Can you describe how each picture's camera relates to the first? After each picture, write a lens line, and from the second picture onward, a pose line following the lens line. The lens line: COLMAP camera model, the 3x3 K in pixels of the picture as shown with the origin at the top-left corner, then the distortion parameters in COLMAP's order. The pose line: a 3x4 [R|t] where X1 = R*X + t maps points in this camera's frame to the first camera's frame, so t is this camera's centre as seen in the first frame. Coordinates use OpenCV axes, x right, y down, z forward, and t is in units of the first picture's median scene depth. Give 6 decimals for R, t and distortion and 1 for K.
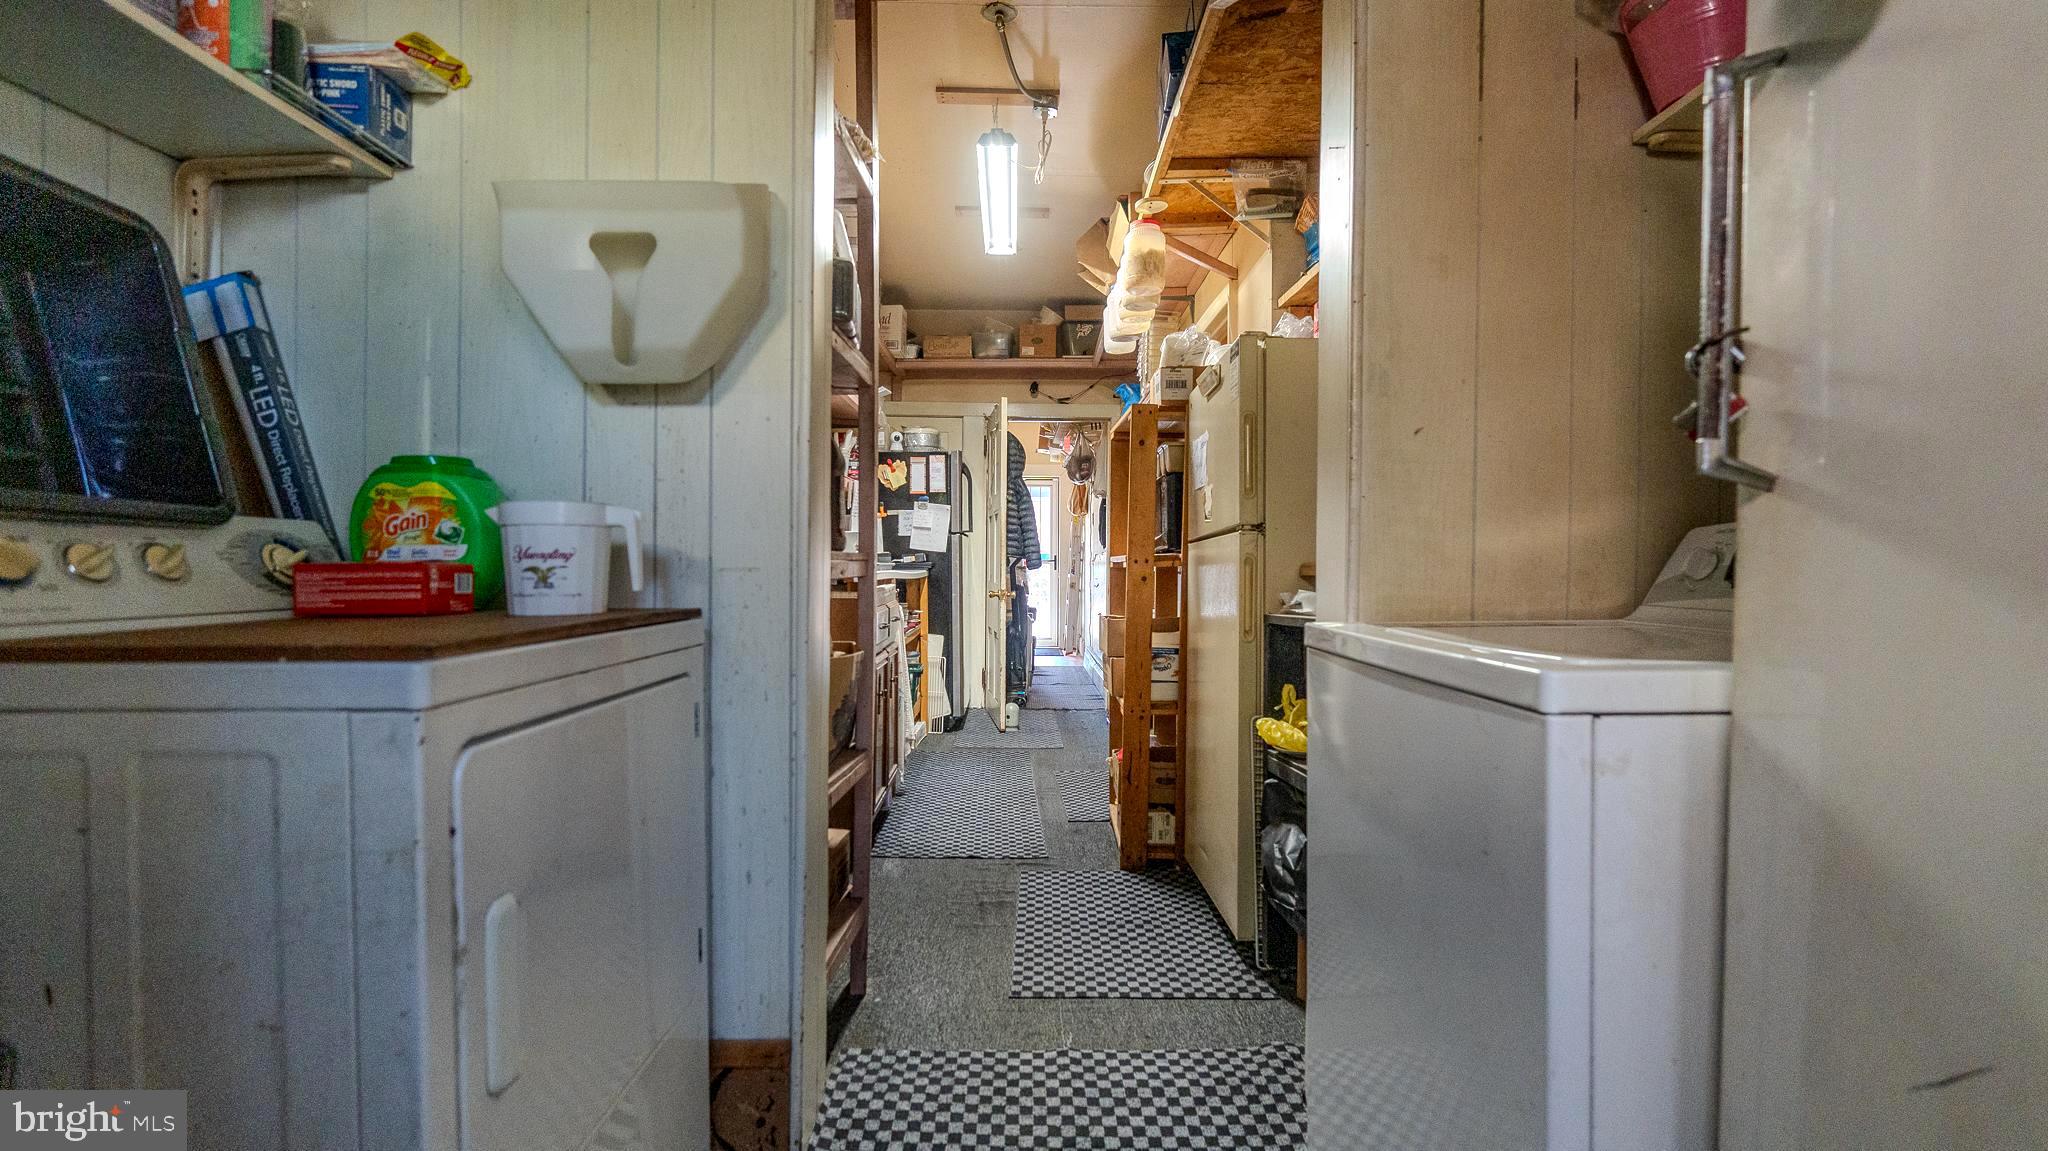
lens RADIAL K [[946.1, 0, 1015.9], [0, 946.1, 575.0], [0, 0, 1]] dist [-0.001409, -0.000141]
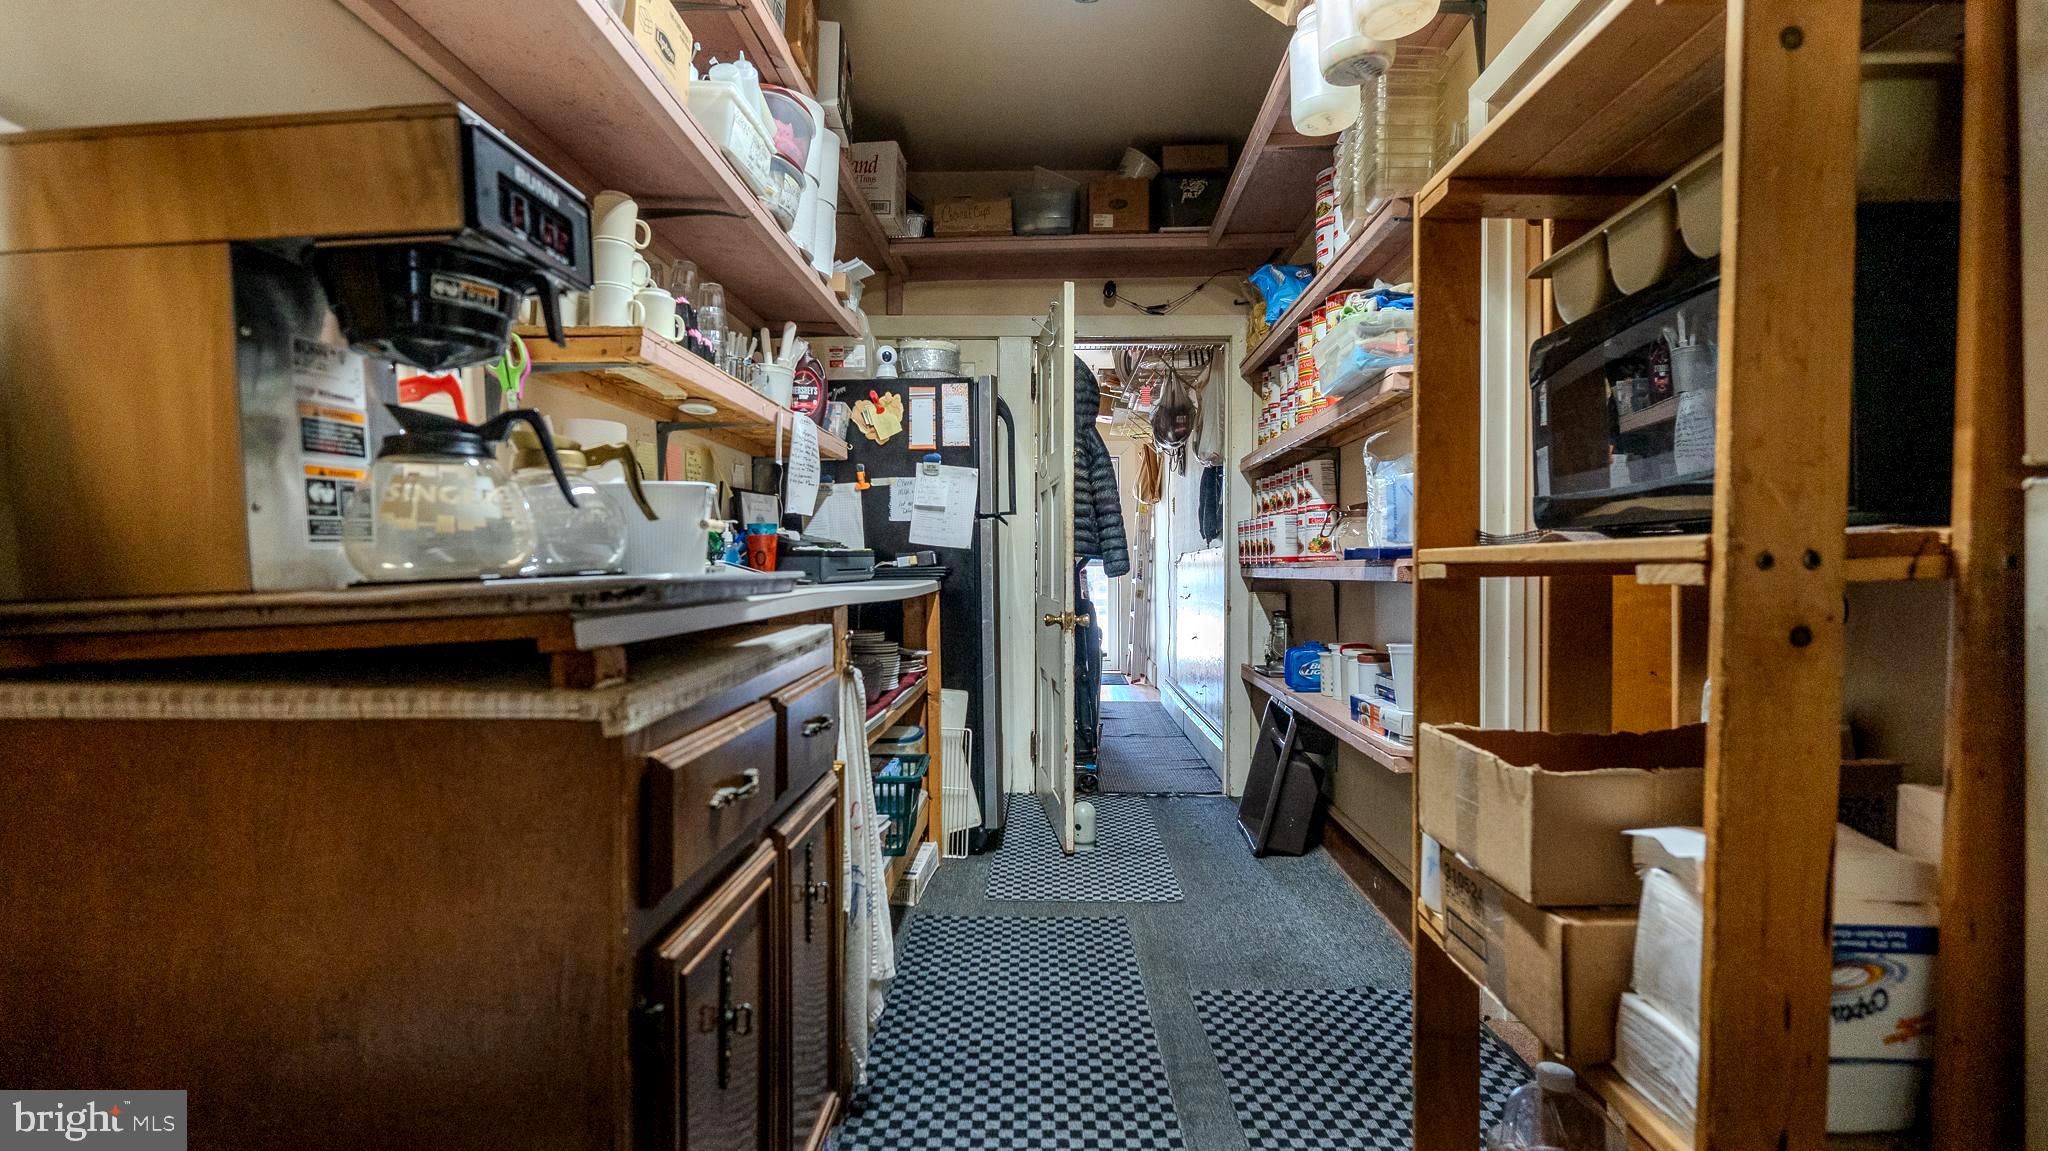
lens RADIAL K [[946.1, 0, 1027.4], [0, 946.1, 578.6], [0, 0, 1]] dist [-0.001409, -0.000141]
pose [[0.999662, -0.006172, -0.025251, -0.024266], [0.006198, 0.999980, 0.000959, -0.006094], [0.025244, -0.001116, 0.999681, 0.414350]]
